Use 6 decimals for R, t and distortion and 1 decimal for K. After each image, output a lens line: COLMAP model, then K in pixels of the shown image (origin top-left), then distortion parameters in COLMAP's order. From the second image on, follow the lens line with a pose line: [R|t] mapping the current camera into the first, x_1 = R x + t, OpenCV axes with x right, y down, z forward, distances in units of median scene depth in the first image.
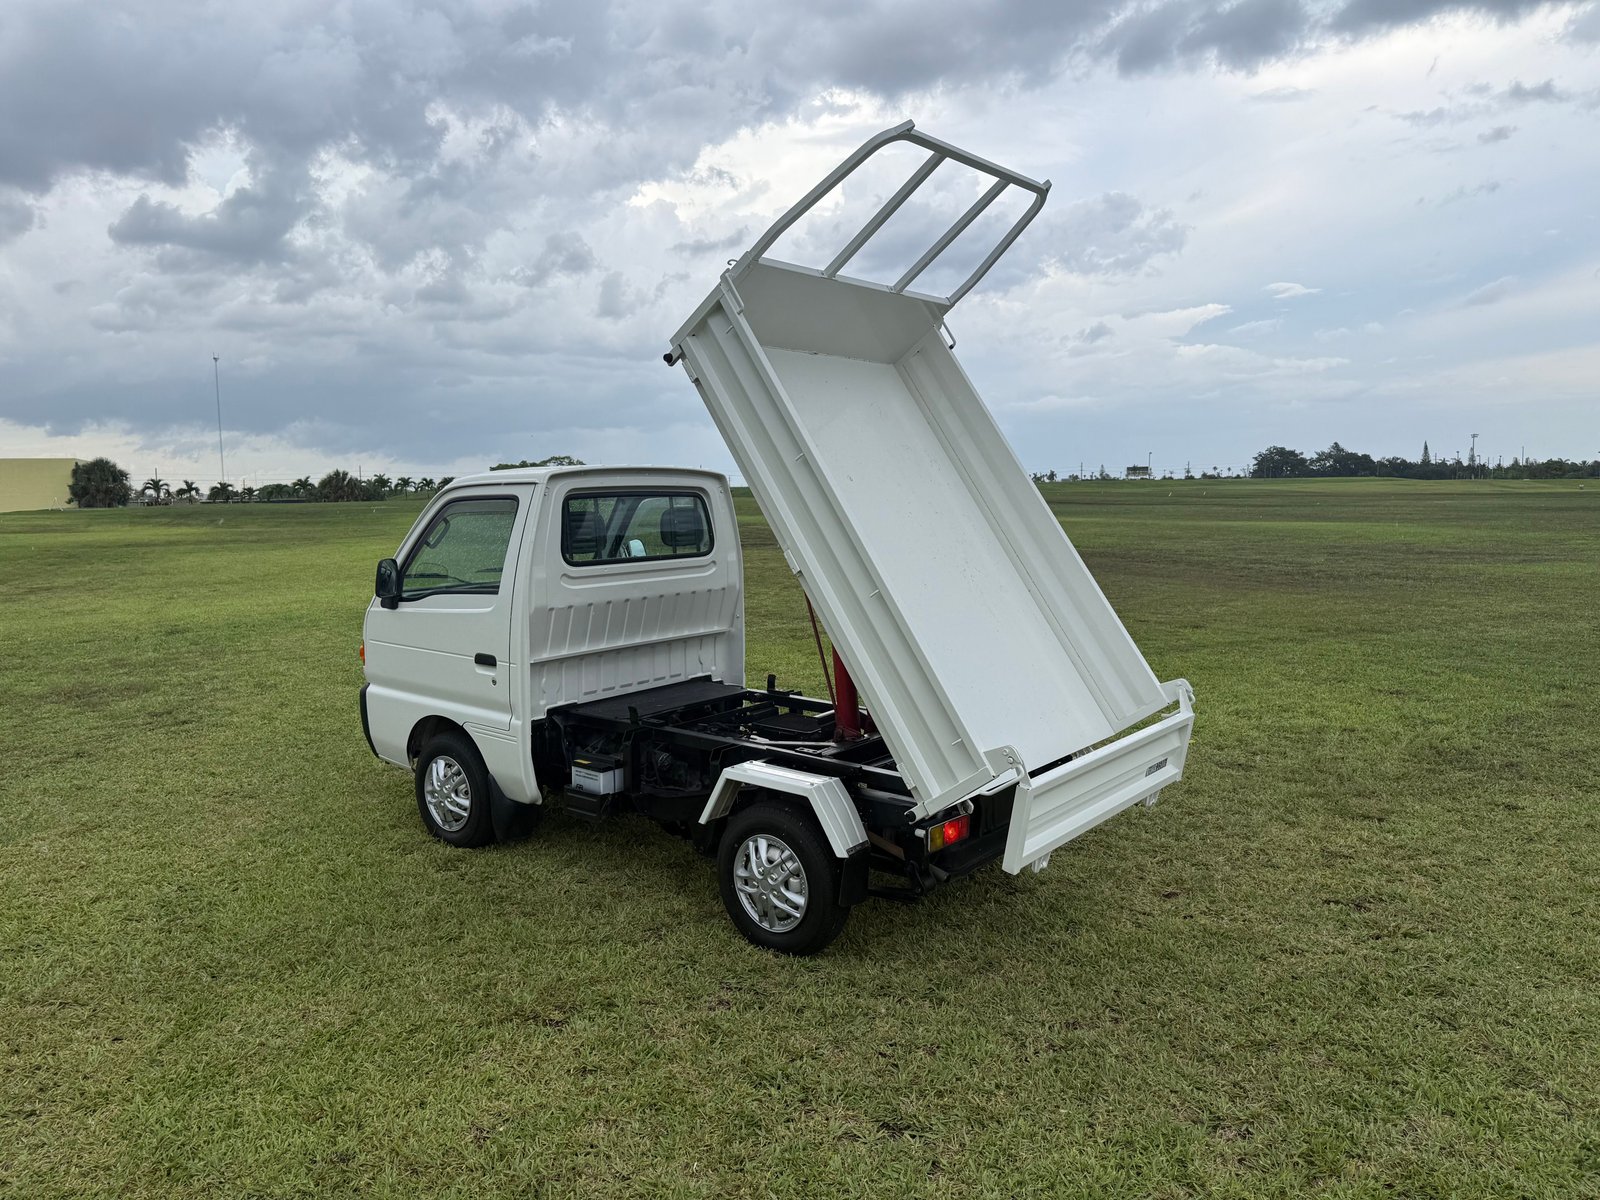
lens RADIAL K [[1135.2, 0, 800.0], [0, 1135.2, 600.0], [0, 0, 1]] dist [0.049456, -0.060215]
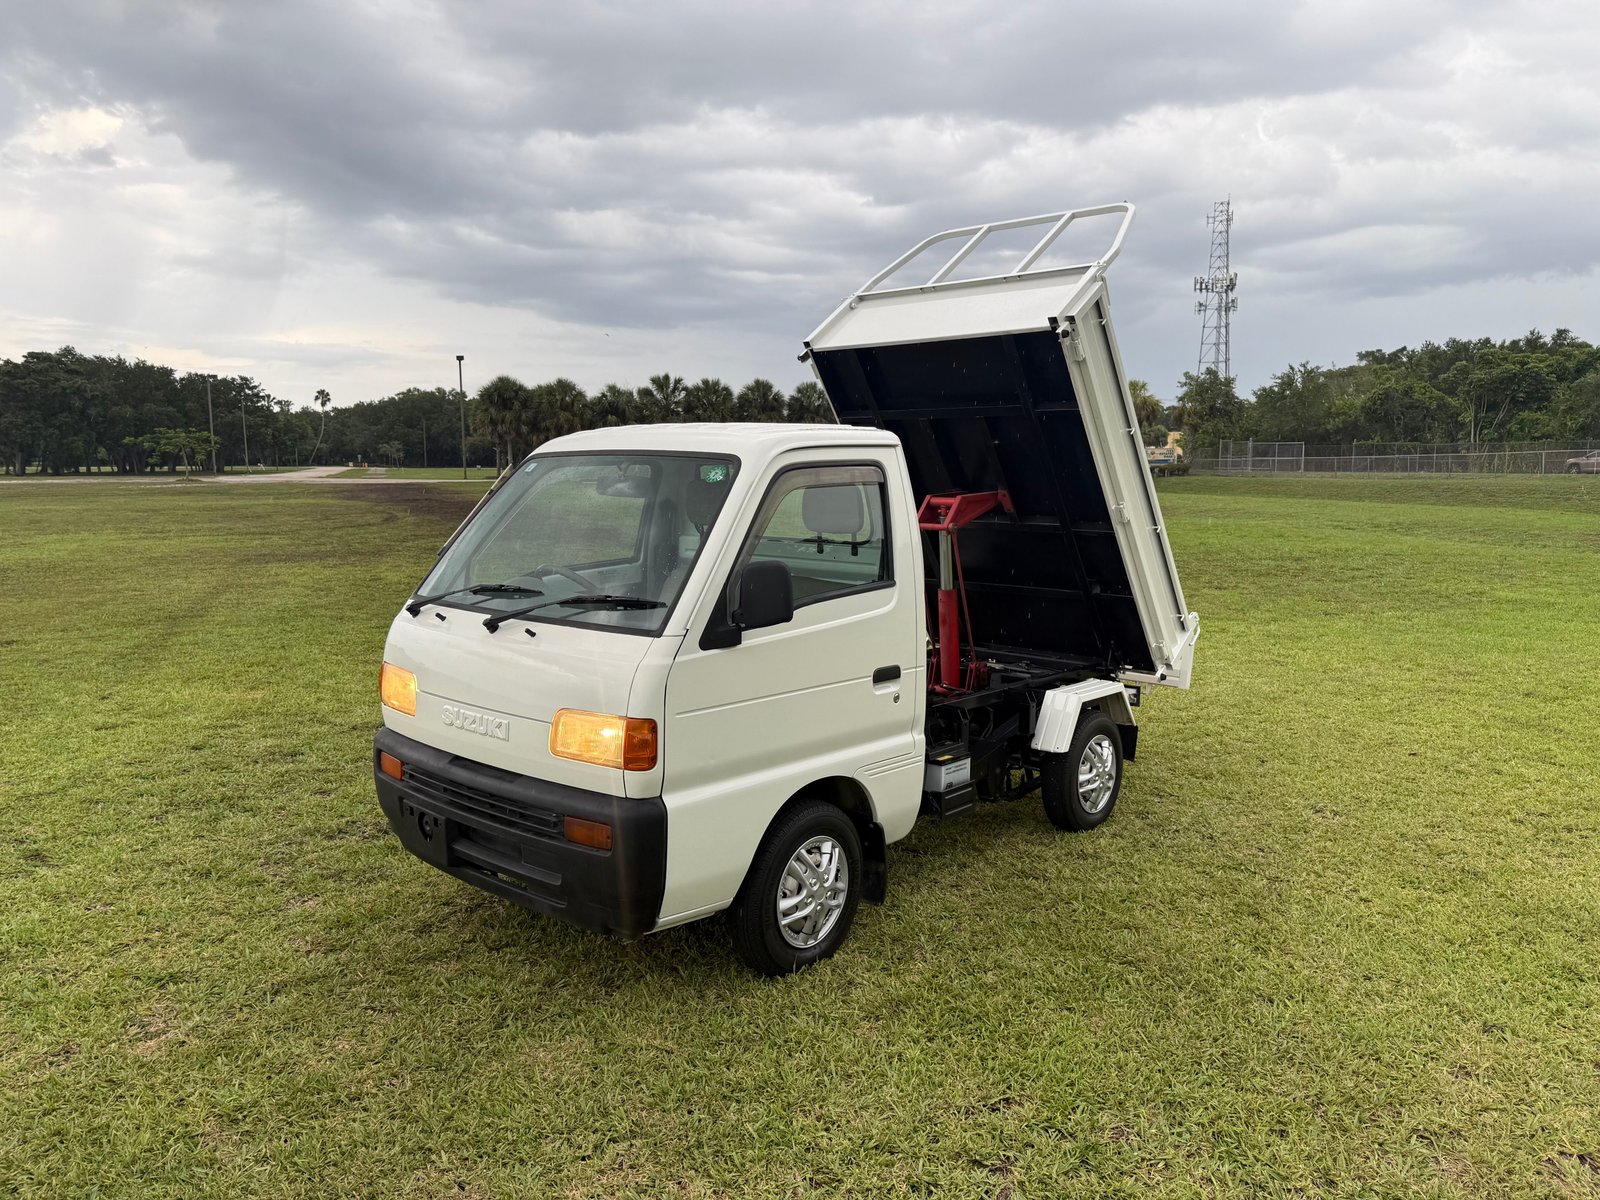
lens RADIAL K [[1146.9, 0, 800.0], [0, 1146.9, 600.0], [0, 0, 1]] dist [0.038268, -0.036247]
pose [[0.056134, -0.106437, 0.992734, -1.050031], [0.098788, 0.990015, 0.100560, -0.081385], [-0.993524, 0.092425, 0.066088, 1.006253]]
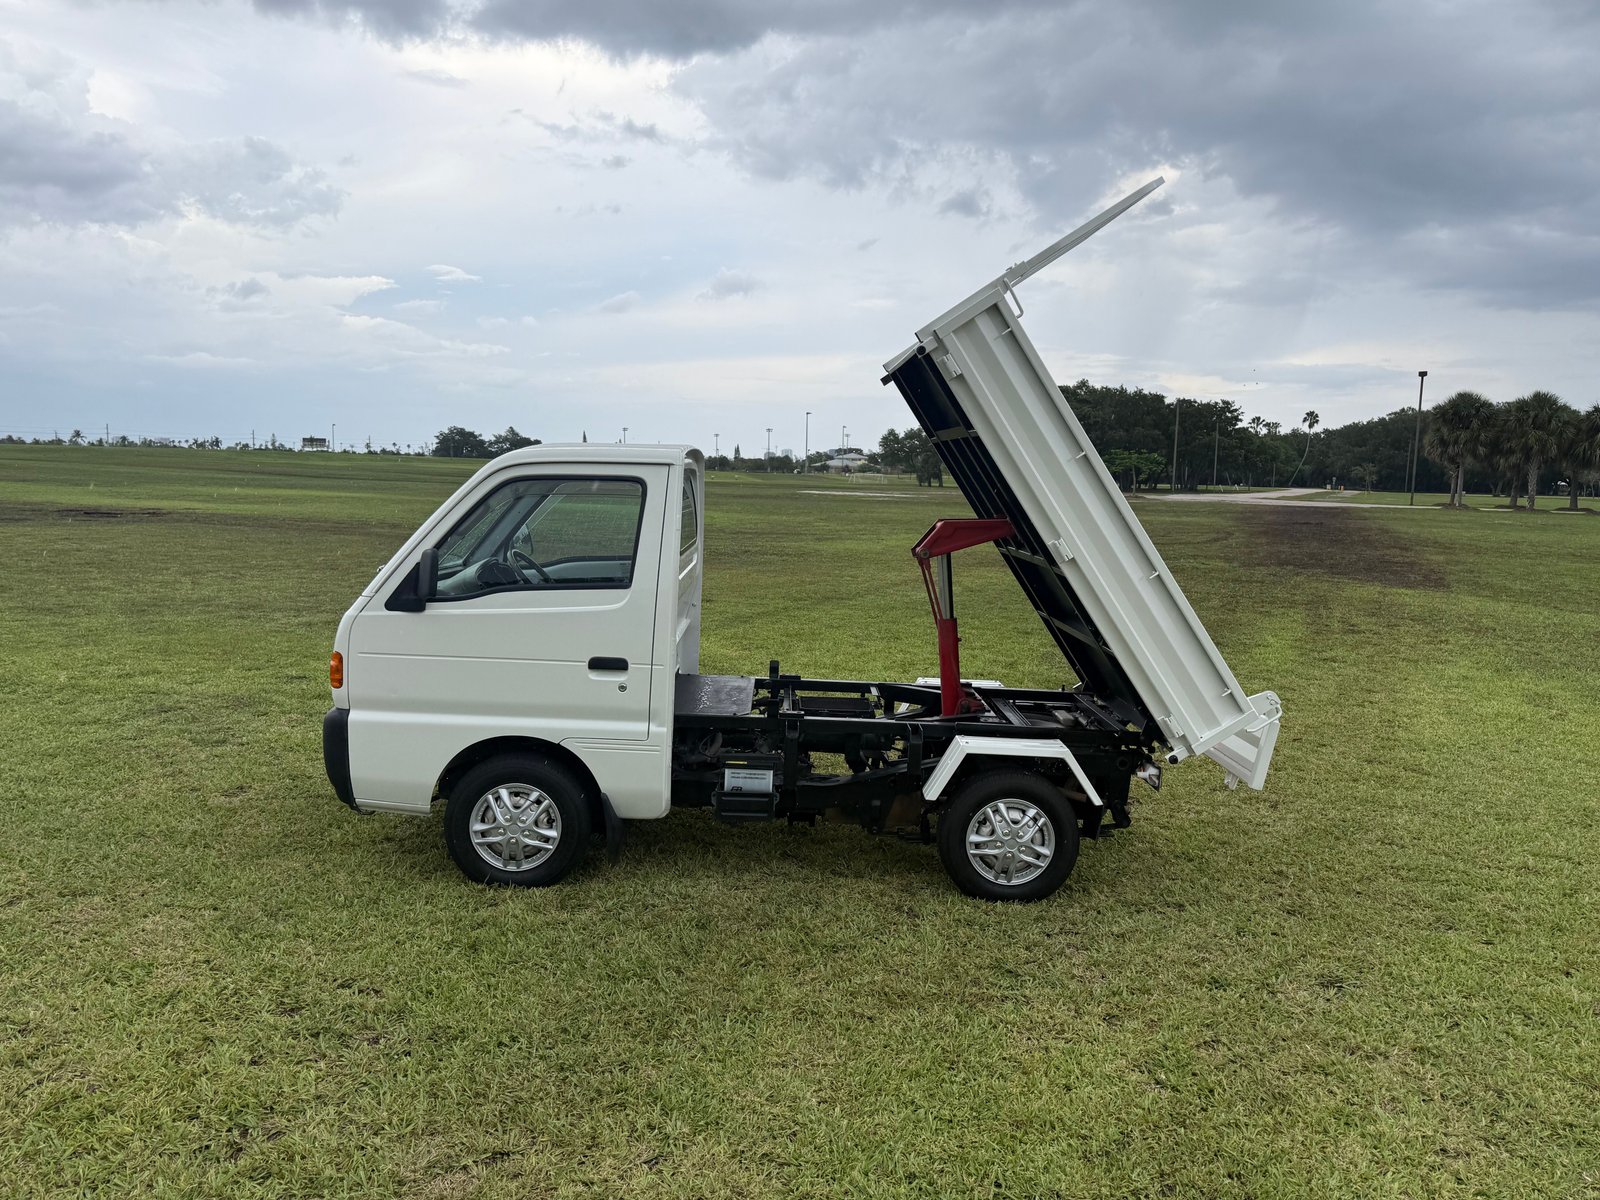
lens RADIAL K [[1146.9, 0, 800.0], [0, 1146.9, 600.0], [0, 0, 1]] dist [0.038268, -0.036247]
pose [[0.767660, -0.037874, 0.639737, -0.729945], [0.025130, 0.999263, 0.029003, -0.018922], [-0.640365, -0.006188, 0.768046, 0.225976]]
